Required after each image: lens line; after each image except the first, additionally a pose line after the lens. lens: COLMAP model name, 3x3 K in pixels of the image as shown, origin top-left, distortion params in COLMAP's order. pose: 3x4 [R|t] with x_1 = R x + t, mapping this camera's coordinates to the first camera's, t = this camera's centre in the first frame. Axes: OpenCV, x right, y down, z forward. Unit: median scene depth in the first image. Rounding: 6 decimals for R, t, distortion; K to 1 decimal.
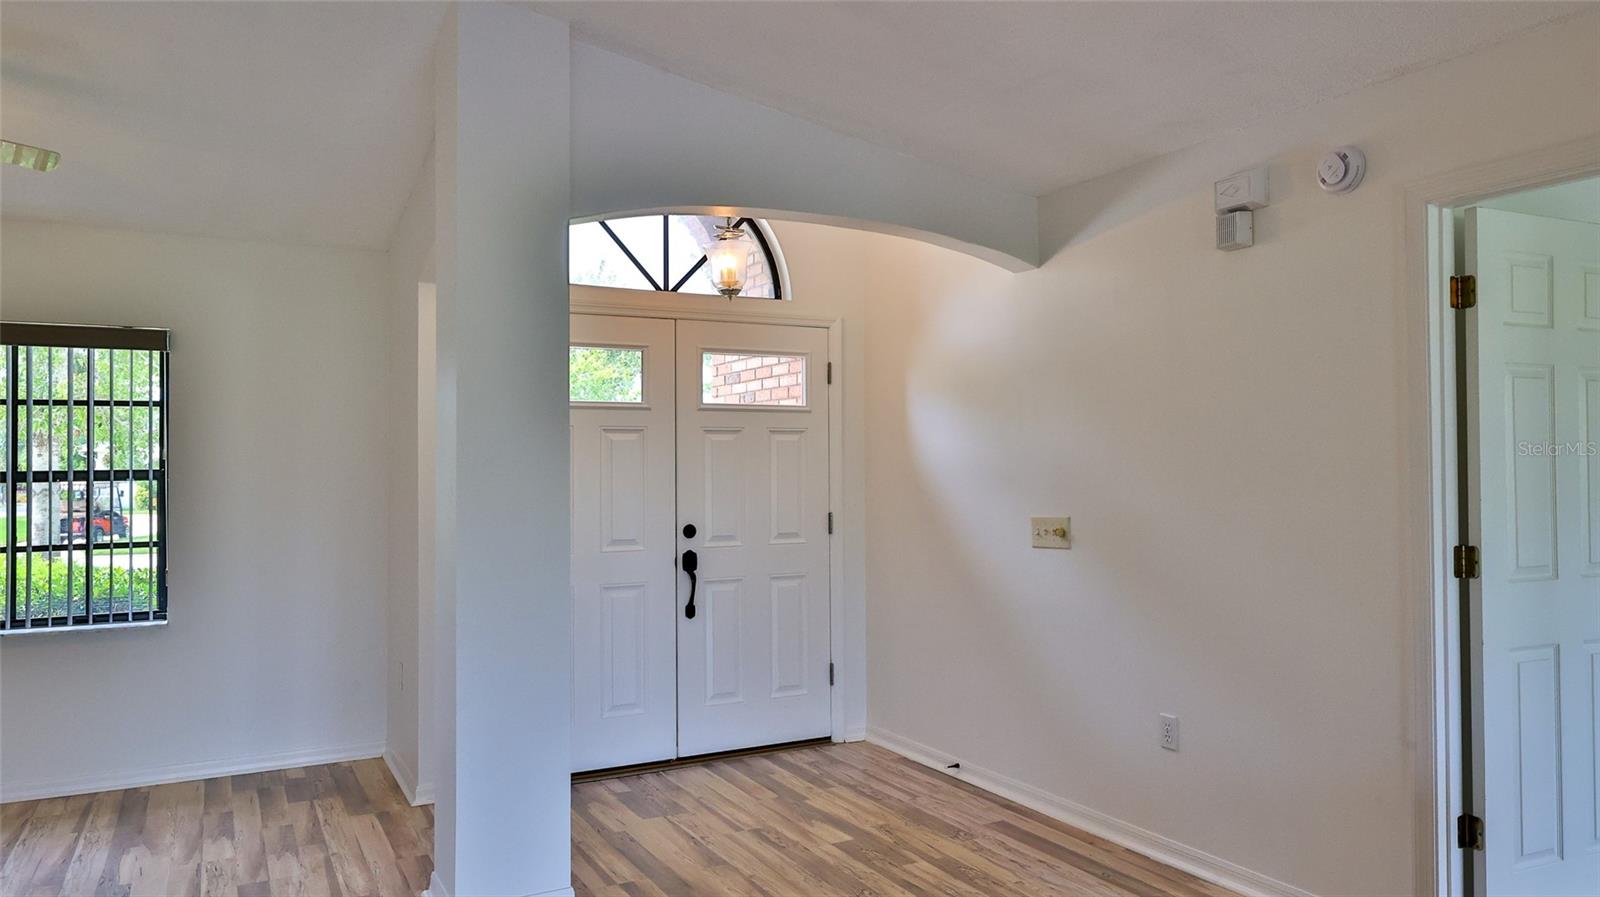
lens RADIAL K [[1096.6, 0, 800.0], [0, 1096.6, 448.5], [0, 0, 1]] dist [0.001748, 0.000402]
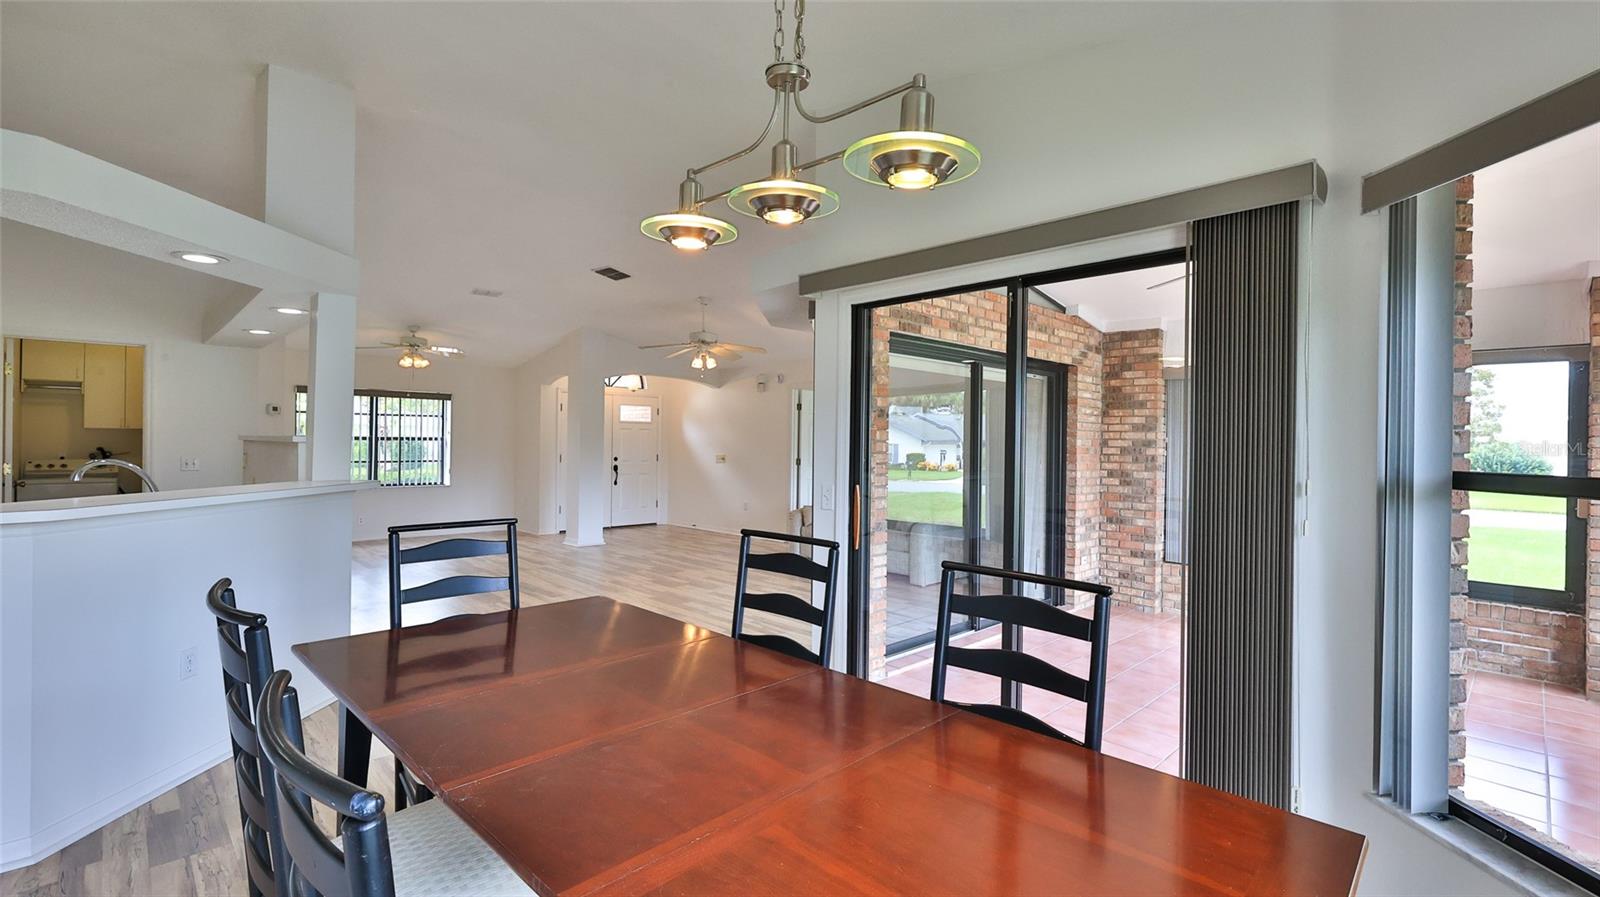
lens RADIAL K [[715.5, 0, 794.1], [0, 715.5, 443.7], [0, 0, 1]] dist [0.001273, 0.000546]
pose [[0.963307, 0.015680, 0.267943, -0.165209], [-0.021168, 0.999621, 0.017605, -0.020818], [-0.267565, -0.022631, 0.963274, -1.262776]]
